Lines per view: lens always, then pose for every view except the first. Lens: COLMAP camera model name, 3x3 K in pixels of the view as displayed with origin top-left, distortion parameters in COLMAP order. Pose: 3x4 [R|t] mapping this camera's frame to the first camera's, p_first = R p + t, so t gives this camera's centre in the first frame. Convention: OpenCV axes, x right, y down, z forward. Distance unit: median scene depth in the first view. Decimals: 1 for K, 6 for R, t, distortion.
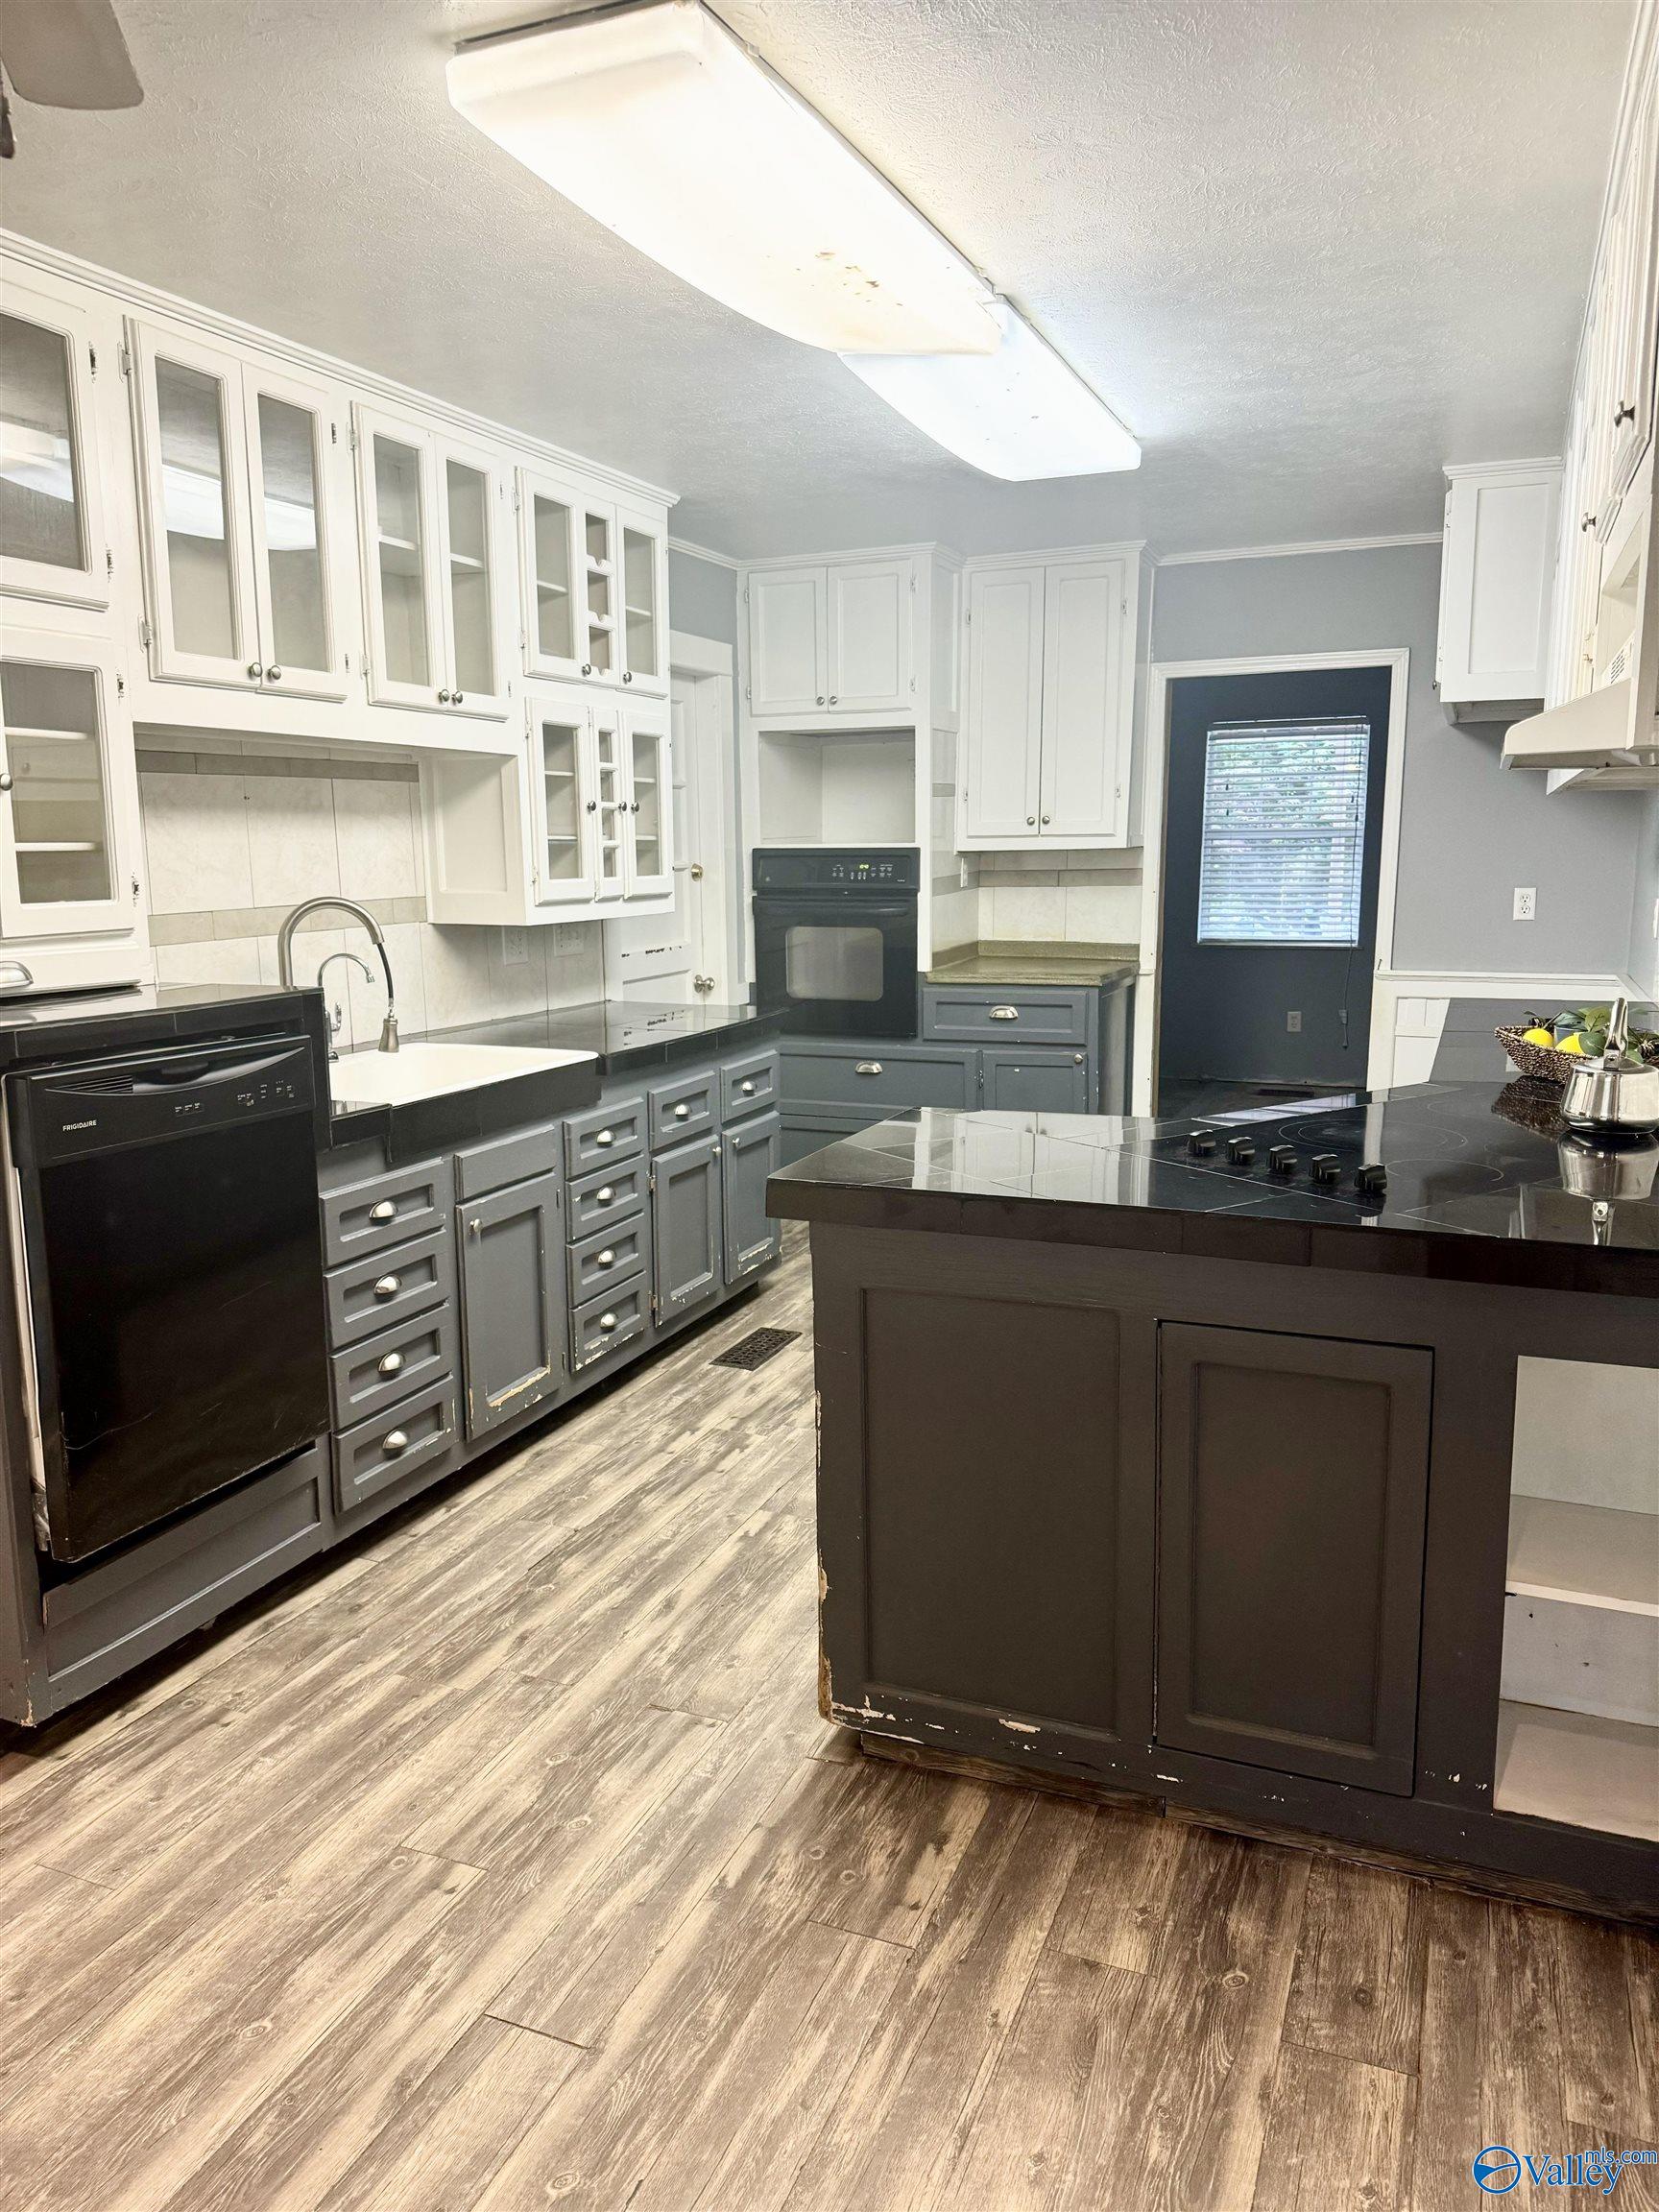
lens RADIAL K [[1548.6, 0, 829.5], [0, 1548.6, 1106.0], [0, 0, 1]] dist [0.002861, -0.007450]
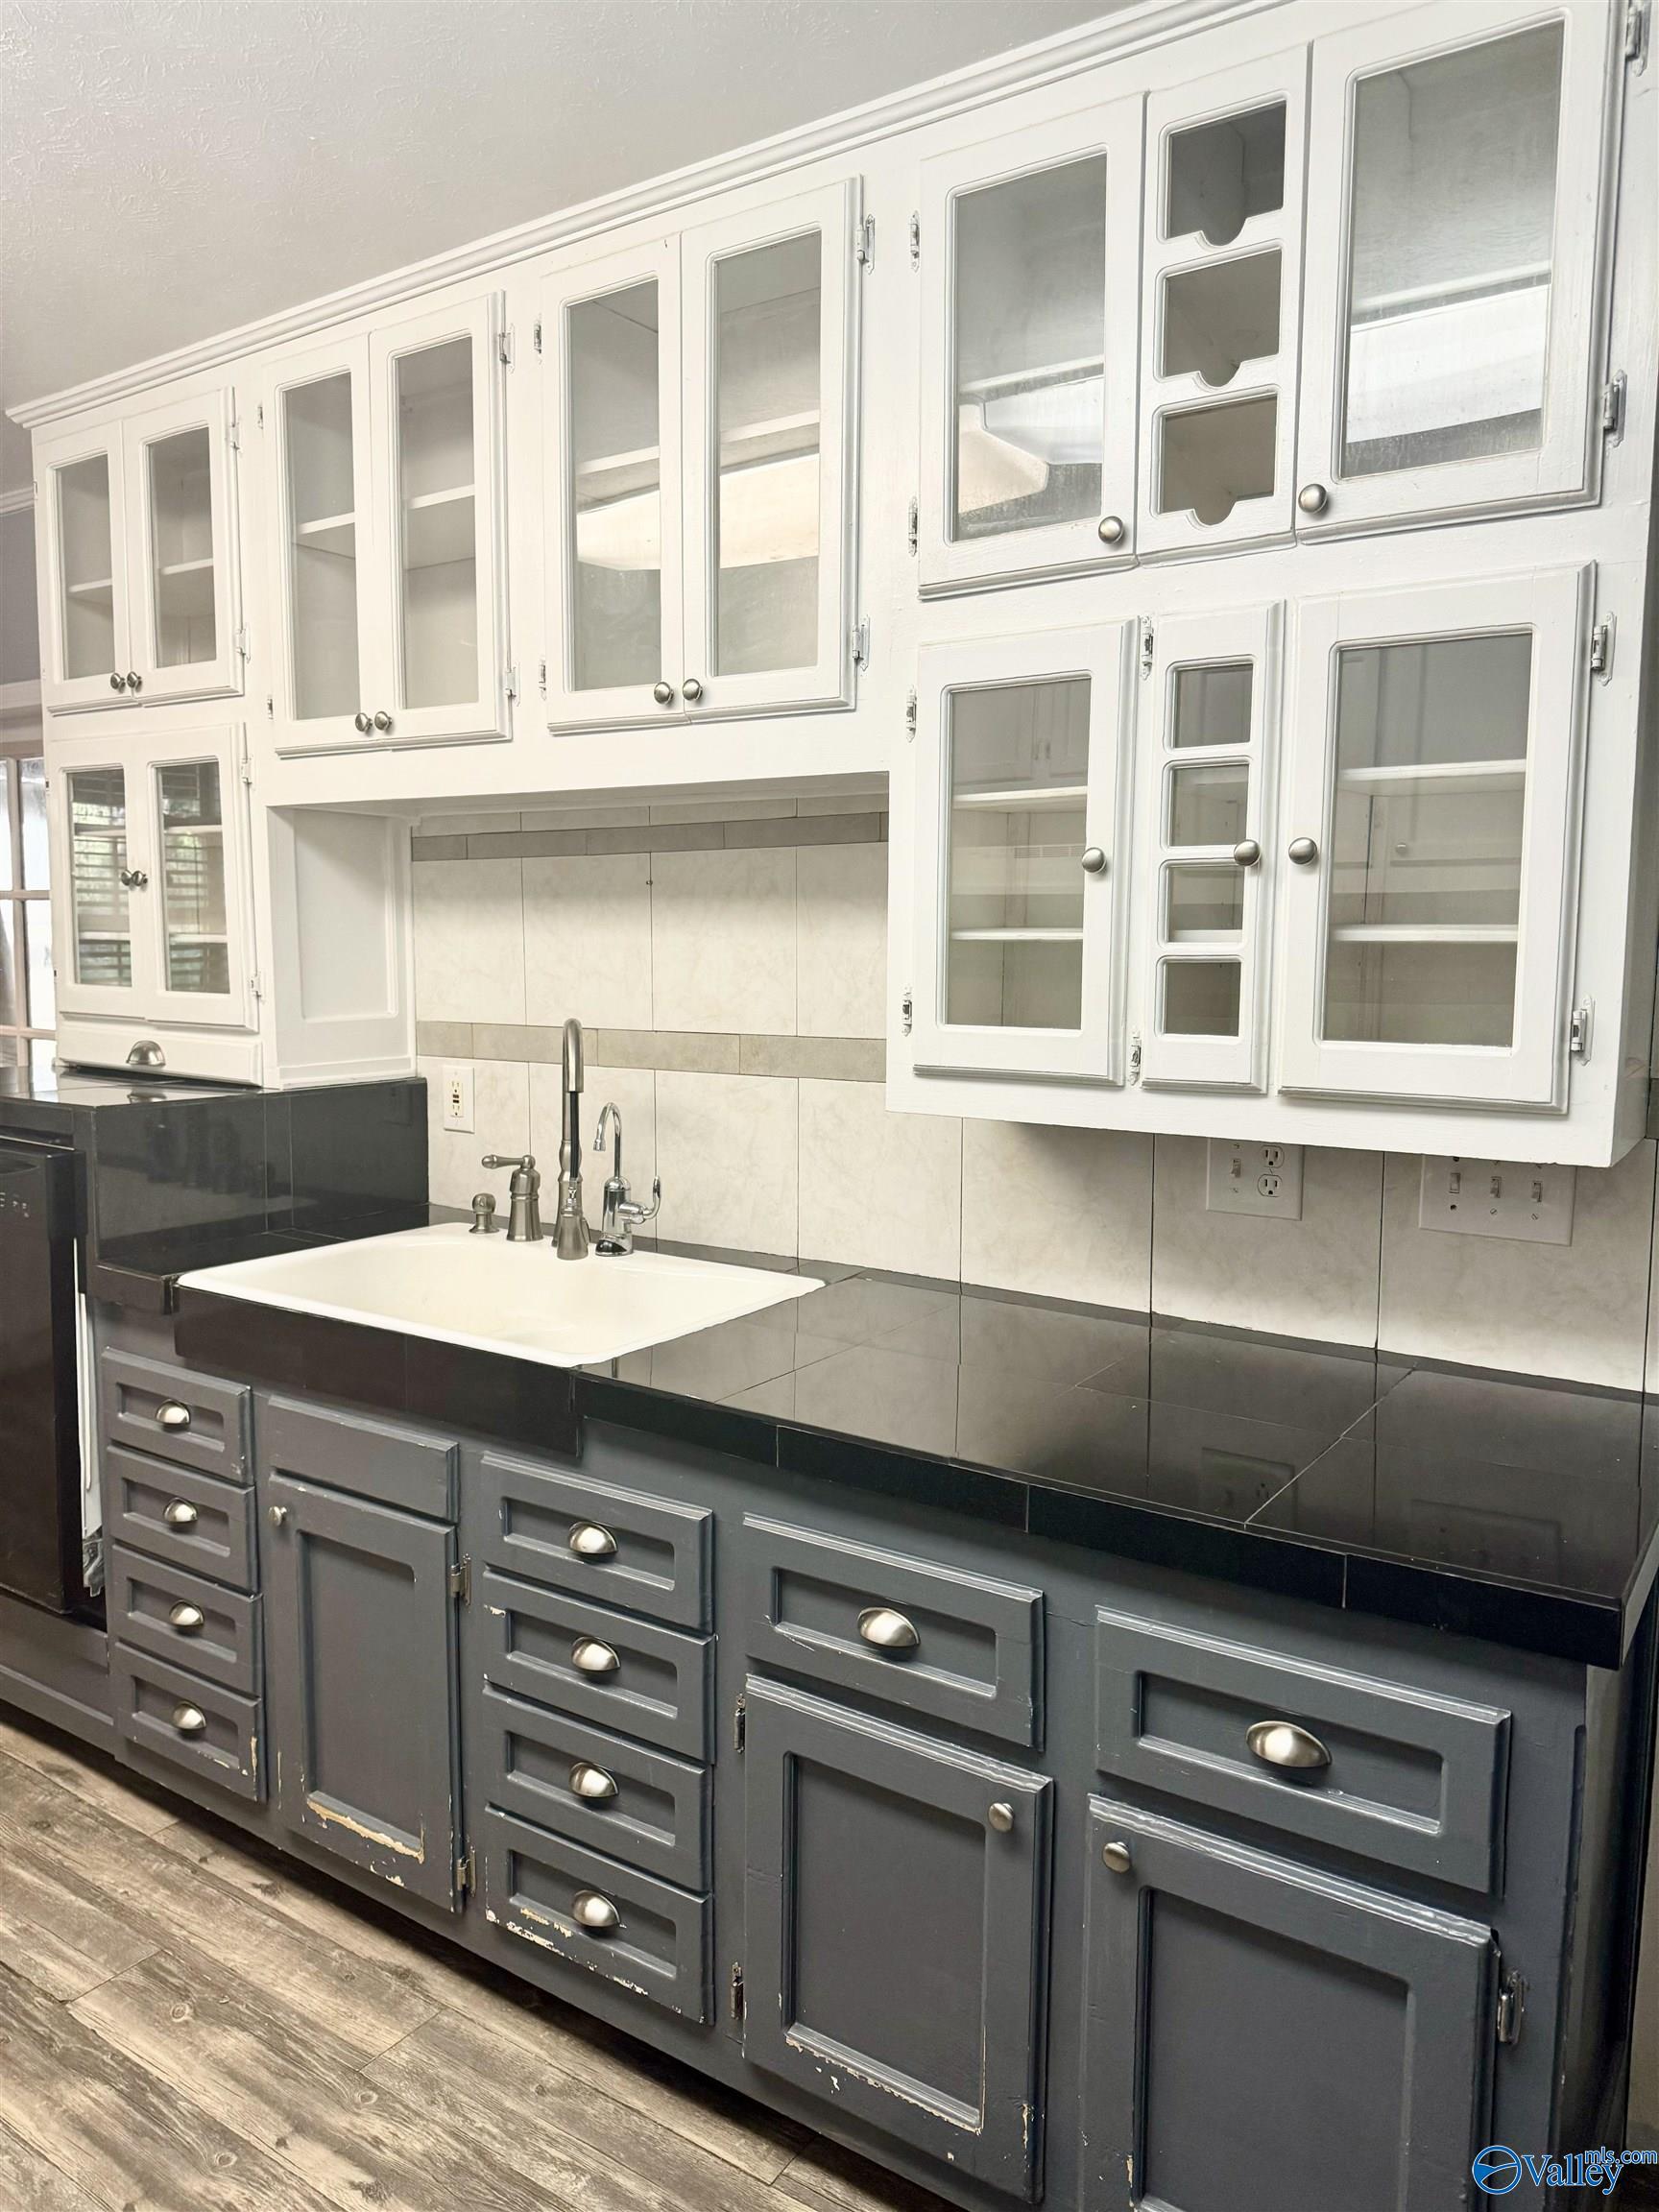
lens RADIAL K [[1548.6, 0, 829.5], [0, 1548.6, 1106.0], [0, 0, 1]] dist [0.002861, -0.007450]
pose [[-0.205929, 0.097818, -0.973666, 0.325343], [-0.177560, 0.974740, 0.135479, -0.208737], [0.962323, 0.200783, -0.183359, 1.228494]]
